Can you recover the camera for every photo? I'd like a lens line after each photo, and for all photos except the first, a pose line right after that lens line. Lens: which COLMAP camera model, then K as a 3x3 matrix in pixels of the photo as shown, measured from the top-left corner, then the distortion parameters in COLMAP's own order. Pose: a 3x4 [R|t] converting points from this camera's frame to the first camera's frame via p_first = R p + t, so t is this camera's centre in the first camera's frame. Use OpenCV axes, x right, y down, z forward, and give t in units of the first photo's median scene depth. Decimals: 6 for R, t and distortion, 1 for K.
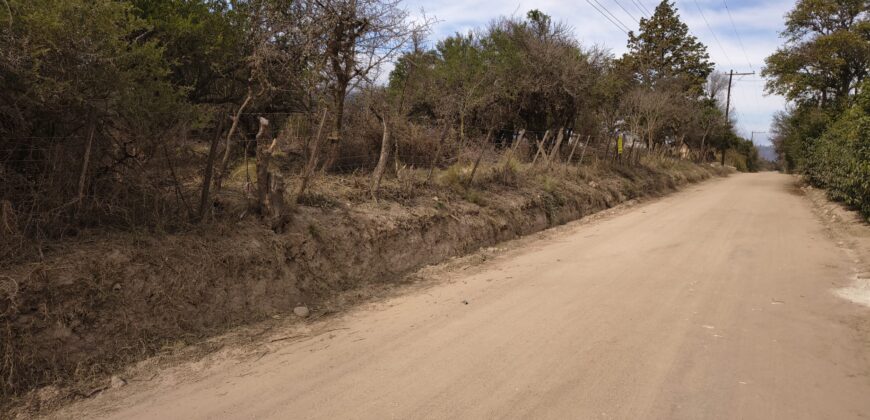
lens RADIAL K [[594.1, 0, 436.5], [0, 594.1, 206.5], [0, 0, 1]] dist [0.040330, -0.050623]
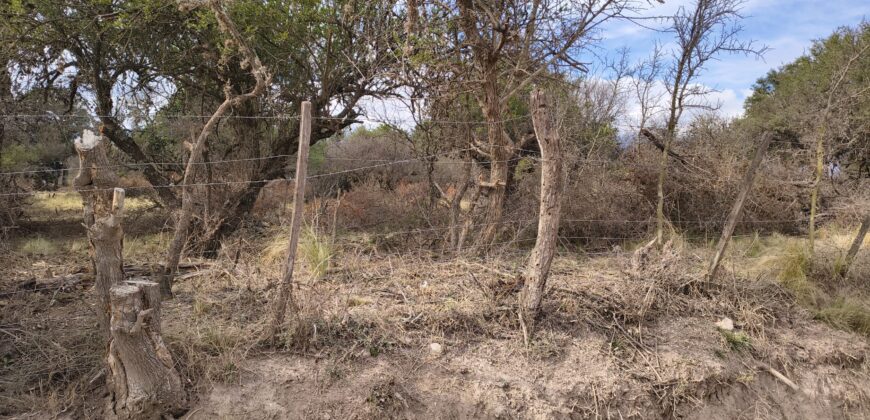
lens RADIAL K [[594.1, 0, 436.5], [0, 594.1, 206.5], [0, 0, 1]] dist [0.040330, -0.050623]
pose [[0.833432, -0.009728, -0.552537, 0.057677], [-0.036712, 0.996662, -0.072924, -0.053623], [0.551402, 0.081062, 0.830292, 0.526068]]
